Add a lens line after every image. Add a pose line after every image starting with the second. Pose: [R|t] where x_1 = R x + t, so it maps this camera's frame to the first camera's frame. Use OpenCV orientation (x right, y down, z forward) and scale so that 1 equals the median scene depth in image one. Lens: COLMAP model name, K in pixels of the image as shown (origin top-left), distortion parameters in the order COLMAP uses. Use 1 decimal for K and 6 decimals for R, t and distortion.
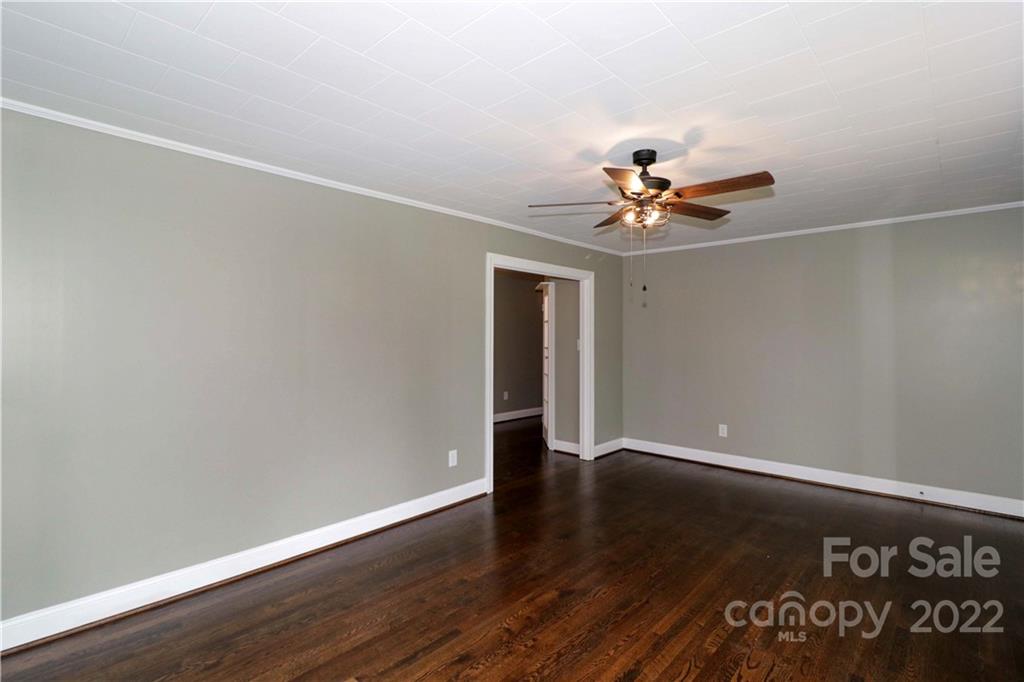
lens RADIAL K [[499.0, 0, 515.9], [0, 499.0, 333.5], [0, 0, 1]] dist [0.005886, 0.003539]
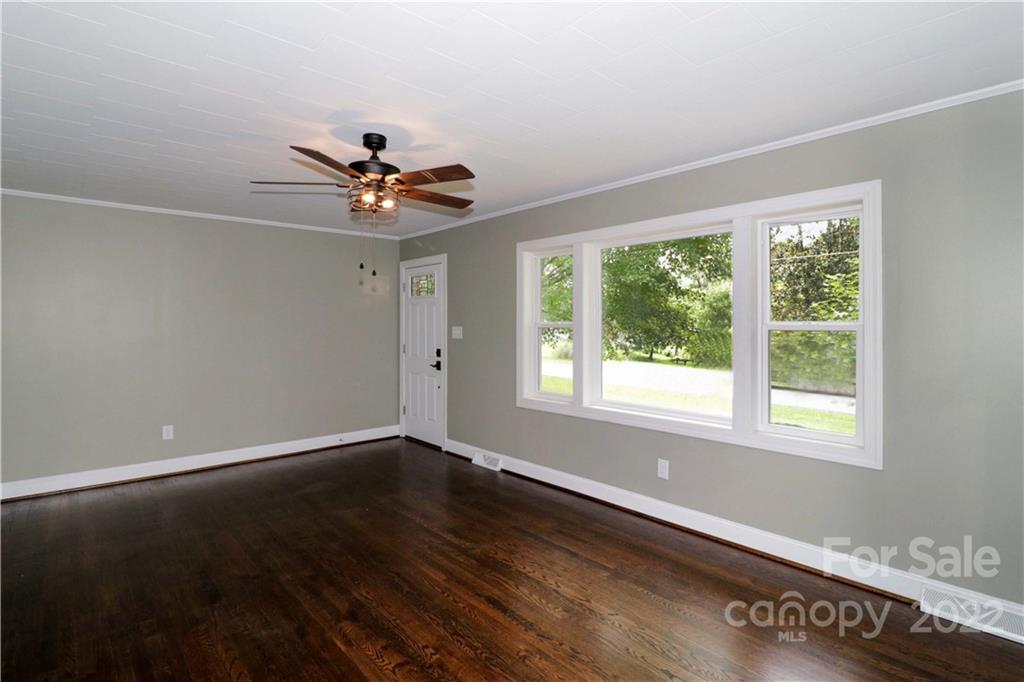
lens RADIAL K [[499.0, 0, 519.3], [0, 499.0, 333.8], [0, 0, 1]] dist [0.005886, 0.003539]
pose [[0.103336, -0.019879, 0.994448, -0.734470], [-0.005932, 0.999770, 0.020602, 0.008644], [-0.994629, -0.008028, 0.103194, 0.629931]]
